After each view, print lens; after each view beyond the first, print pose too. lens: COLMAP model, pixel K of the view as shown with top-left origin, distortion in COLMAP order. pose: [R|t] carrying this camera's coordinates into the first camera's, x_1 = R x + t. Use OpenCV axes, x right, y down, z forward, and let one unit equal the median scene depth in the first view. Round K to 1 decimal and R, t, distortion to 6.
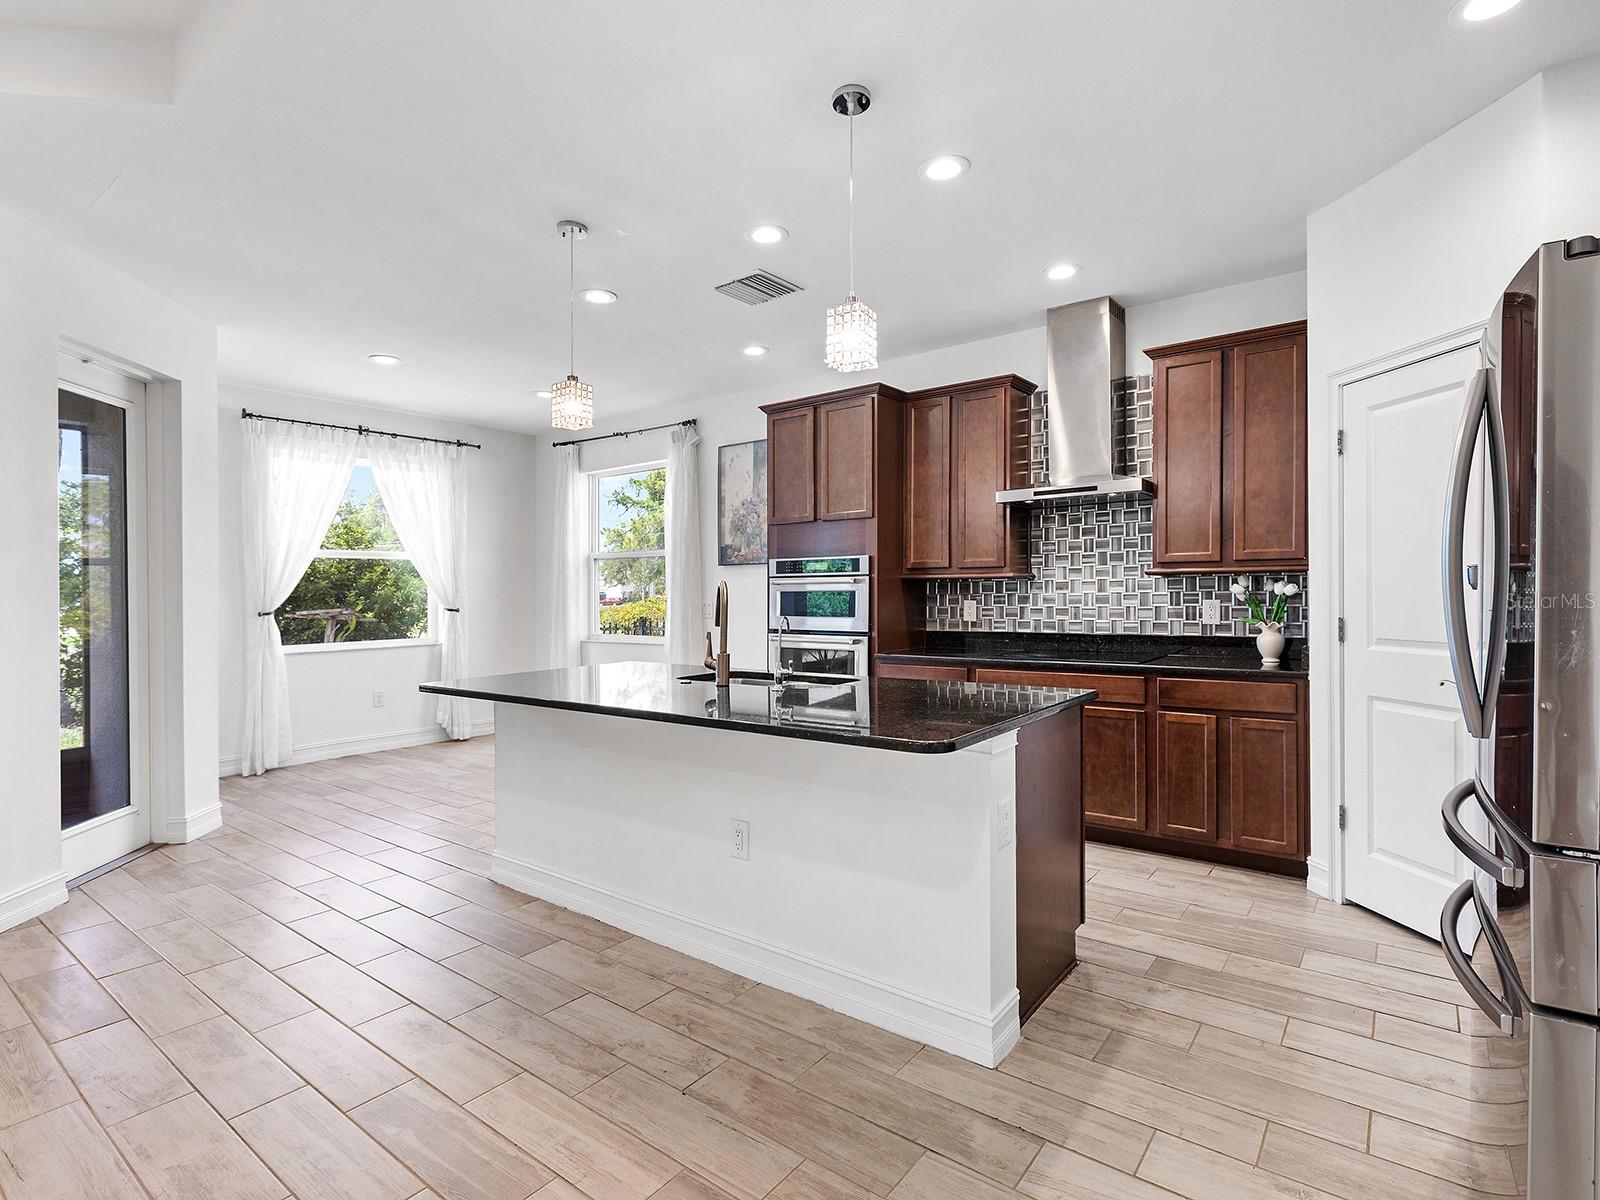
lens RADIAL K [[807.8, 0, 791.9], [0, 807.8, 593.0], [0, 0, 1]] dist [0.004939, -0.003901]
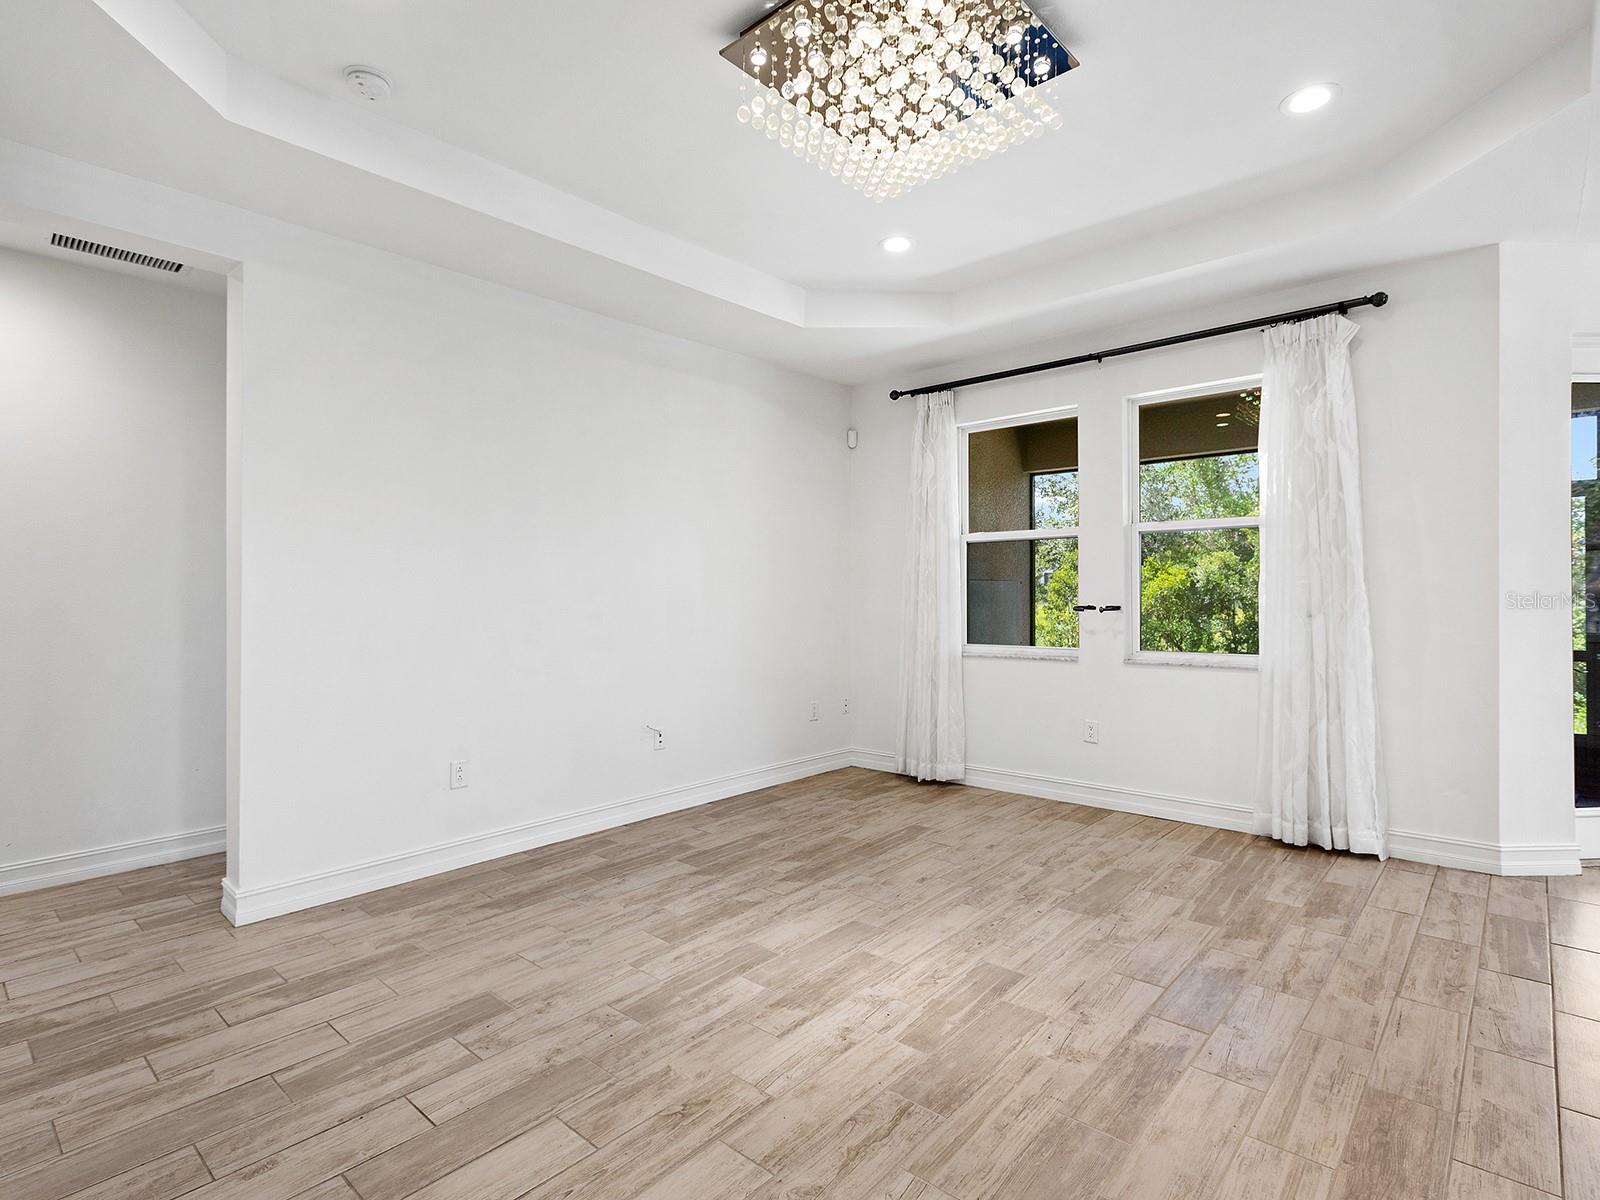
lens RADIAL K [[807.8, 0, 836.4], [0, 807.8, 586.8], [0, 0, 1]] dist [0.004939, -0.003901]
pose [[-0.043813, 0.005827, -0.999023, 0.144277], [0.005891, 0.999967, 0.005574, -0.001897], [0.999022, -0.005641, -0.043846, 0.063090]]
